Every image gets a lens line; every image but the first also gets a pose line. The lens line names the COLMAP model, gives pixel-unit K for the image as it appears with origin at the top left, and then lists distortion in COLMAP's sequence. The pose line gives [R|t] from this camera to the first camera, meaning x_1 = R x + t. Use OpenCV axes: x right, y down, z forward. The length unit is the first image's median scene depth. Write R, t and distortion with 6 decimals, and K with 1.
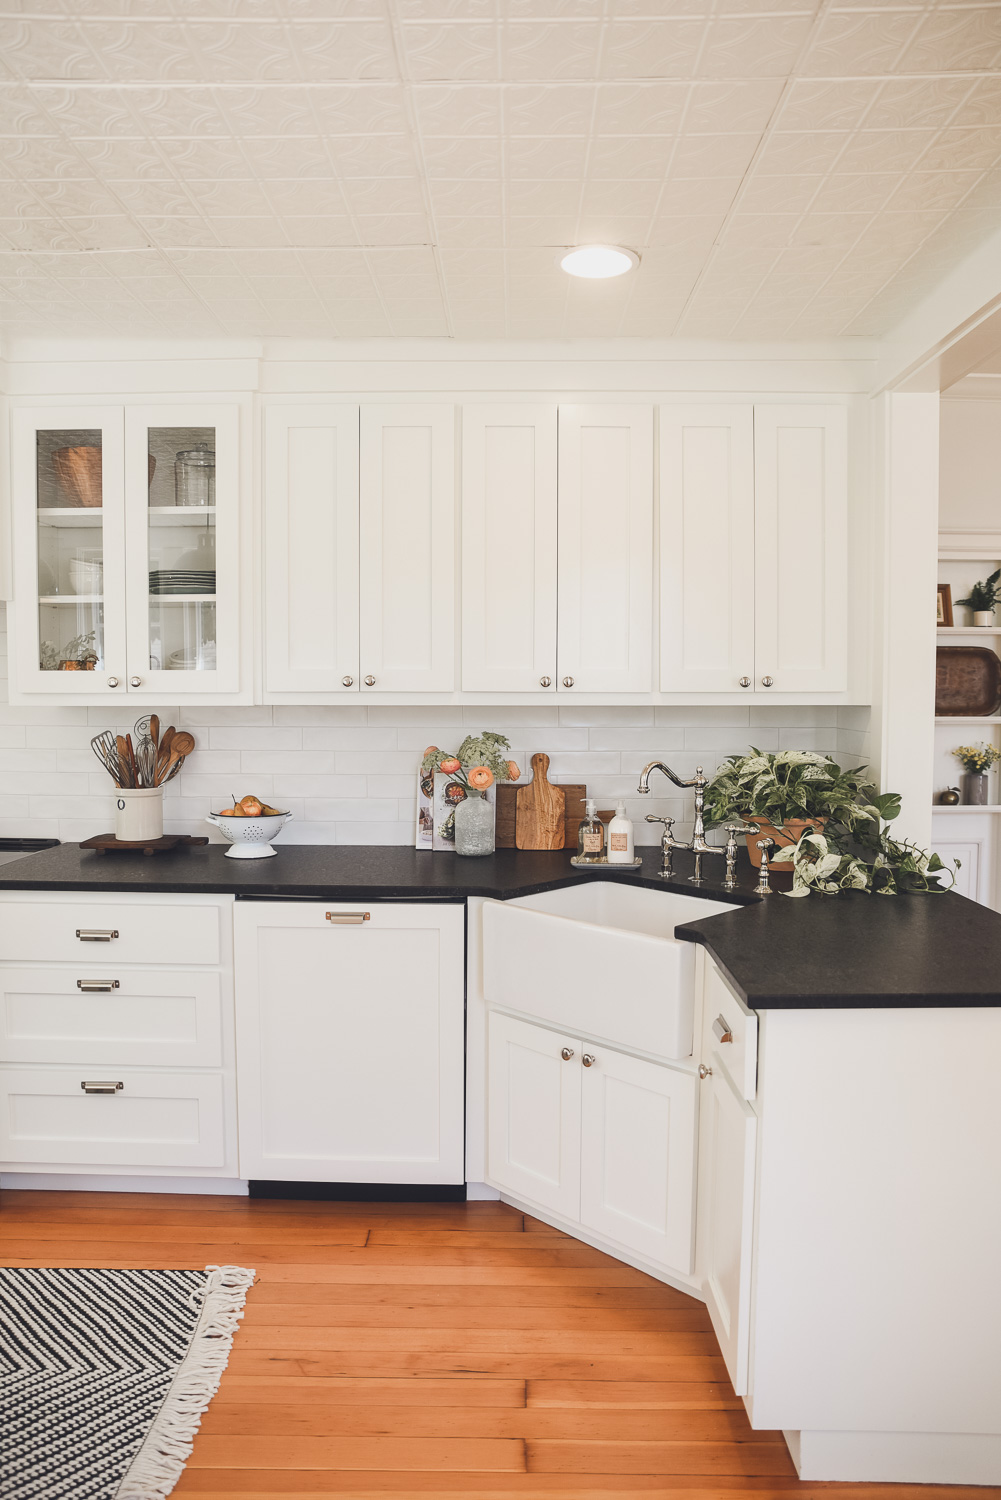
lens RADIAL K [[1091.4, 0, 478.1], [0, 1091.4, 725.9], [0, 0, 1]] dist [-0.053383, 0.107591]
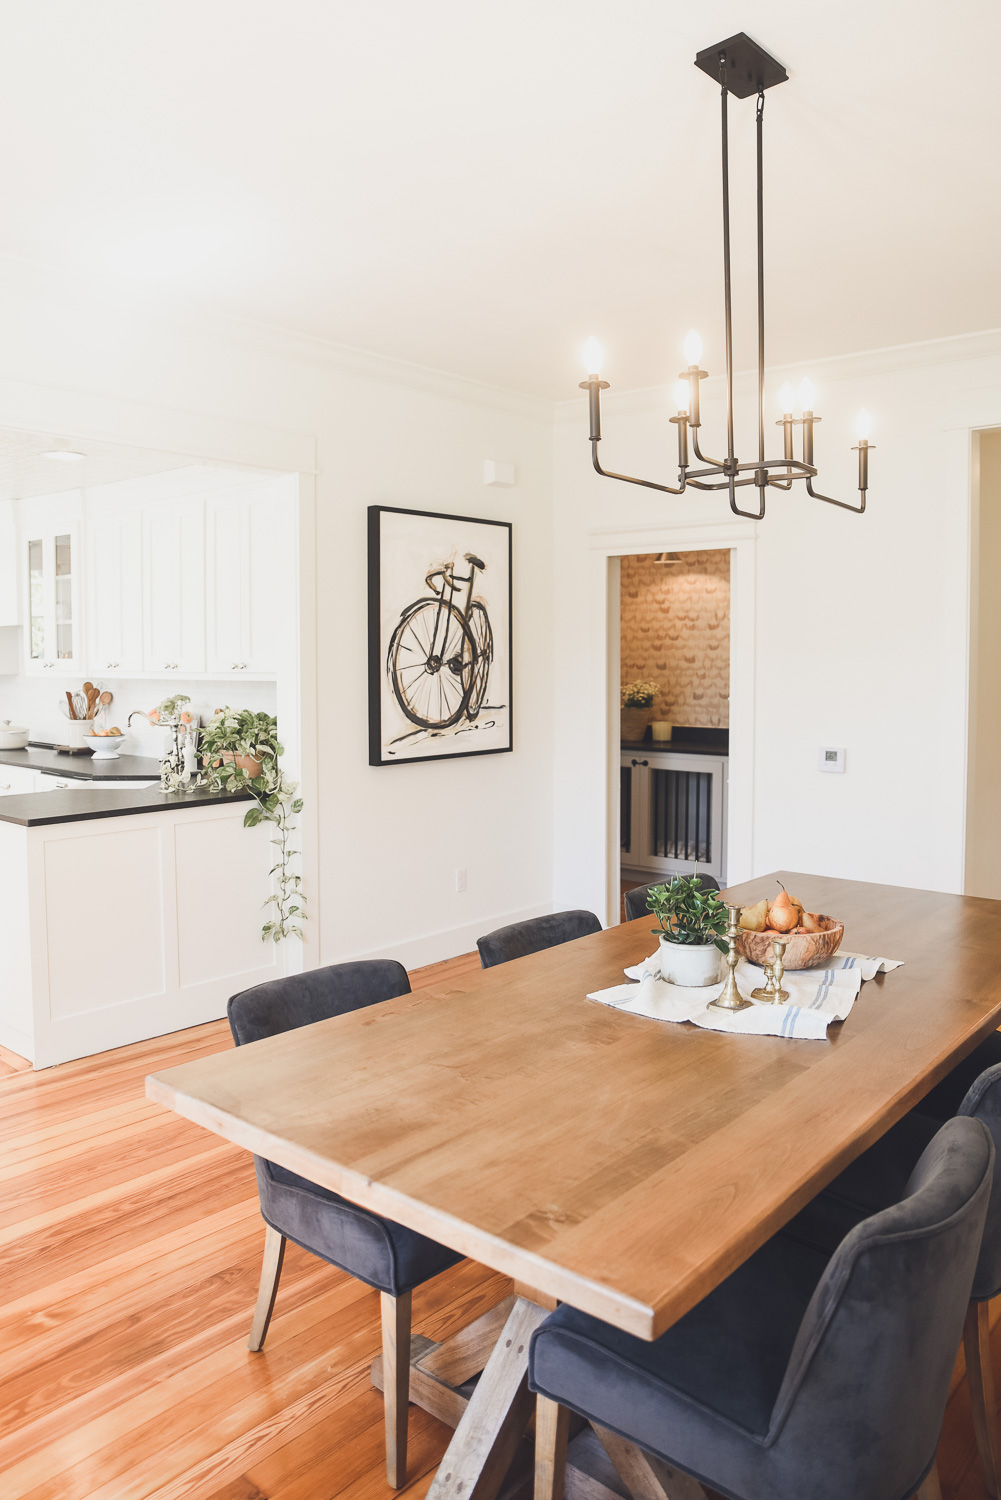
lens RADIAL K [[1063.3, 0, 496.9], [0, 1063.3, 740.5], [0, 0, 1]] dist [-0.112053, 0.101887]
pose [[0.787363, 0.050770, -0.614396, 1.448789], [-0.035817, 0.998687, 0.036625, -0.001651], [0.615448, -0.006832, 0.788148, -0.000788]]
